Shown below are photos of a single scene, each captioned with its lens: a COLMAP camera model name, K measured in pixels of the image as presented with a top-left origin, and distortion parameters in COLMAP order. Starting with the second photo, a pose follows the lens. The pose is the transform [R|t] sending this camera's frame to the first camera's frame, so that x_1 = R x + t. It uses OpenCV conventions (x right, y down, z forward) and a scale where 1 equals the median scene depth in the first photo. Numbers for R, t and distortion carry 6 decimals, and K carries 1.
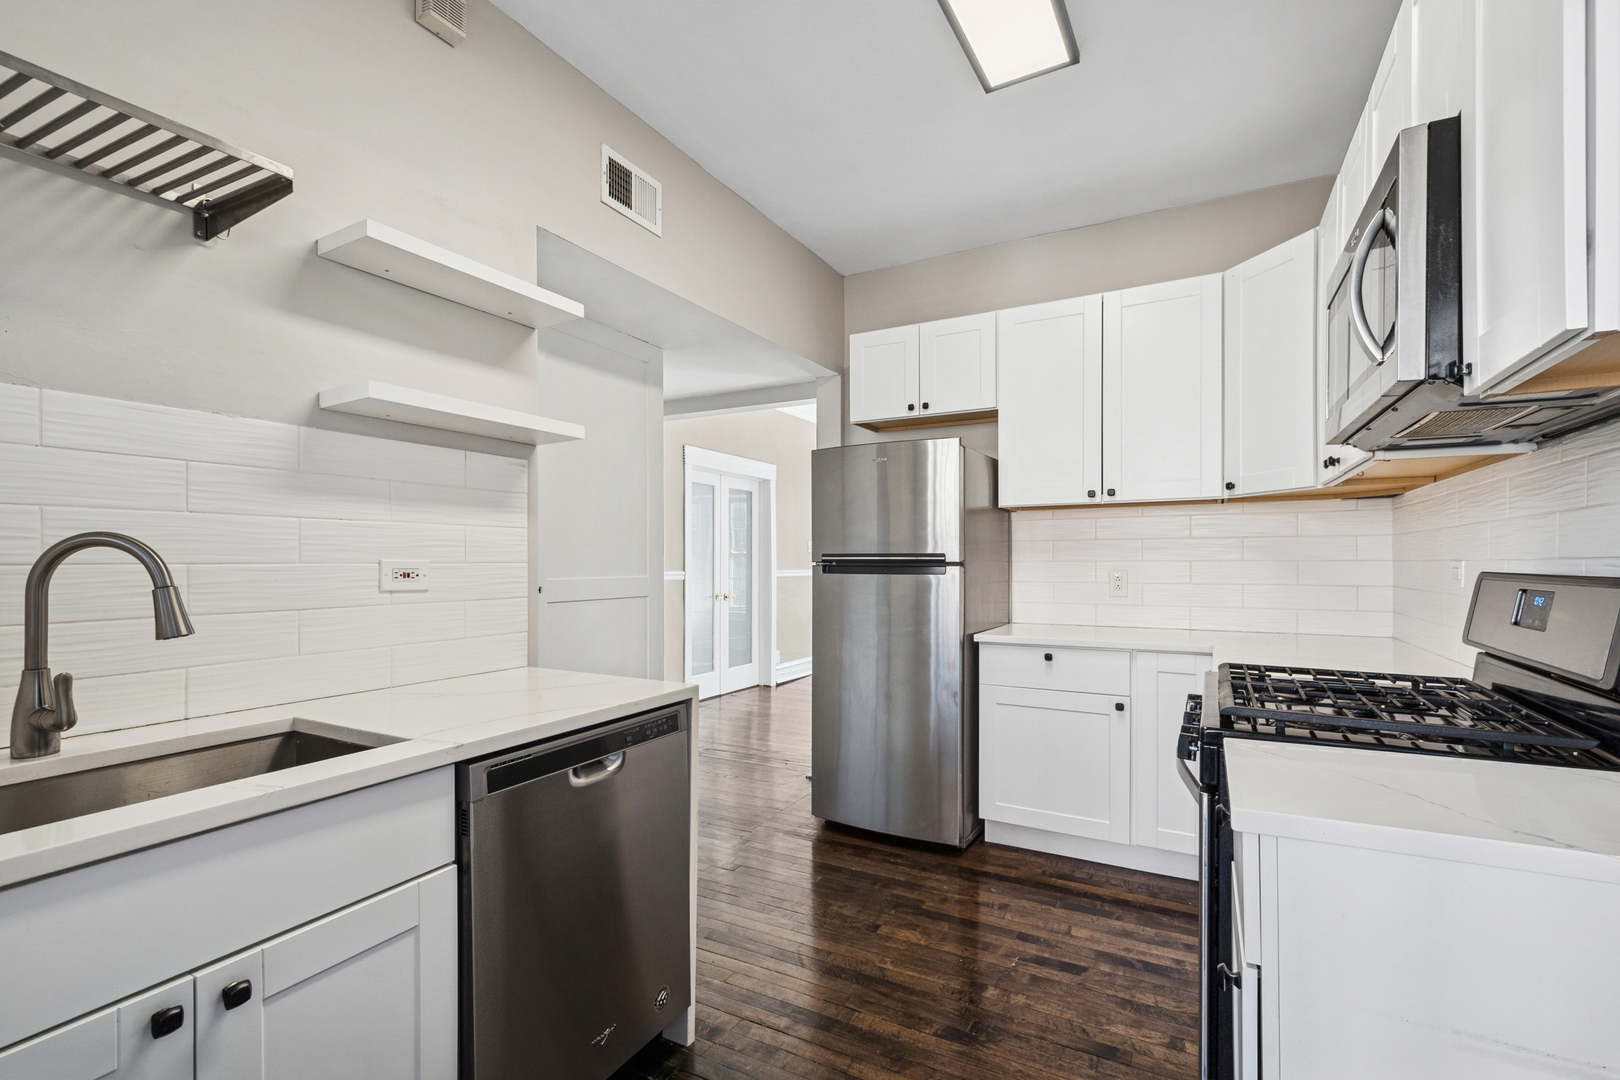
lens RADIAL K [[710.0, 0, 817.2], [0, 710.0, 578.4], [0, 0, 1]] dist [0.004161, -0.001452]
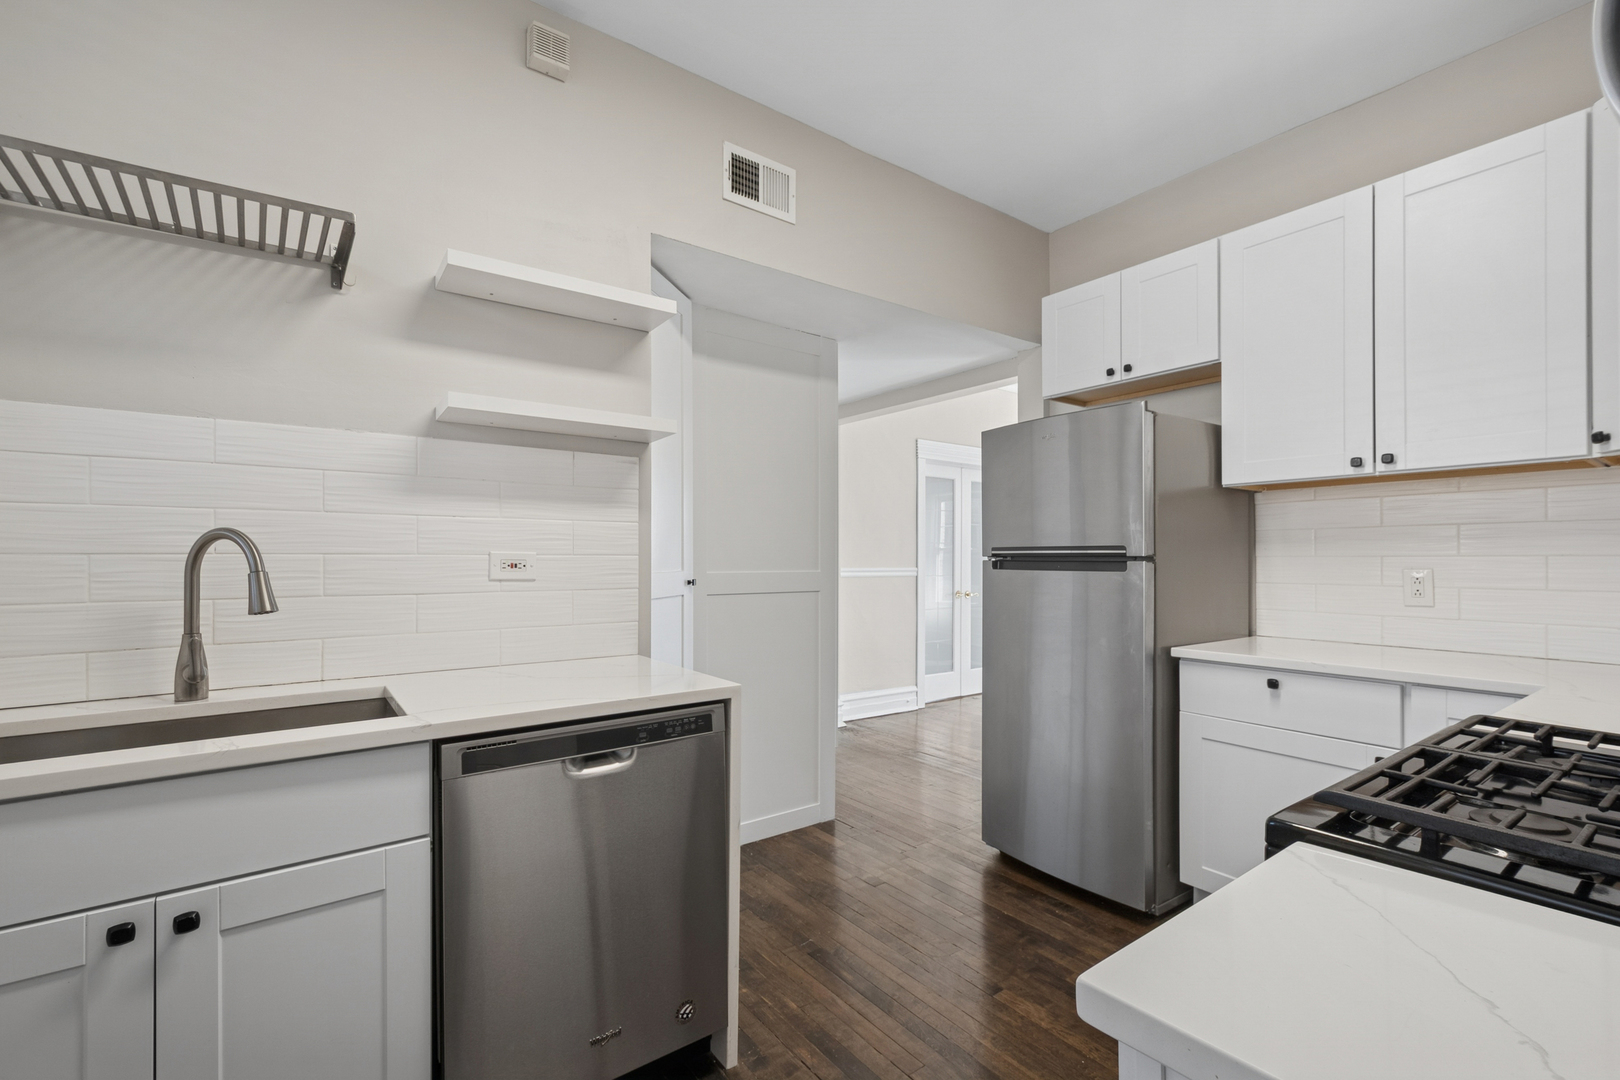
lens RADIAL K [[710.0, 0, 760.0], [0, 710.0, 568.0], [0, 0, 1]] dist [0.004161, -0.001452]
pose [[0.908964, 0.008145, -0.416794, 0.190846], [-0.012345, 0.999897, -0.007382, 0.002008], [0.416691, 0.011855, 0.908971, 0.123328]]
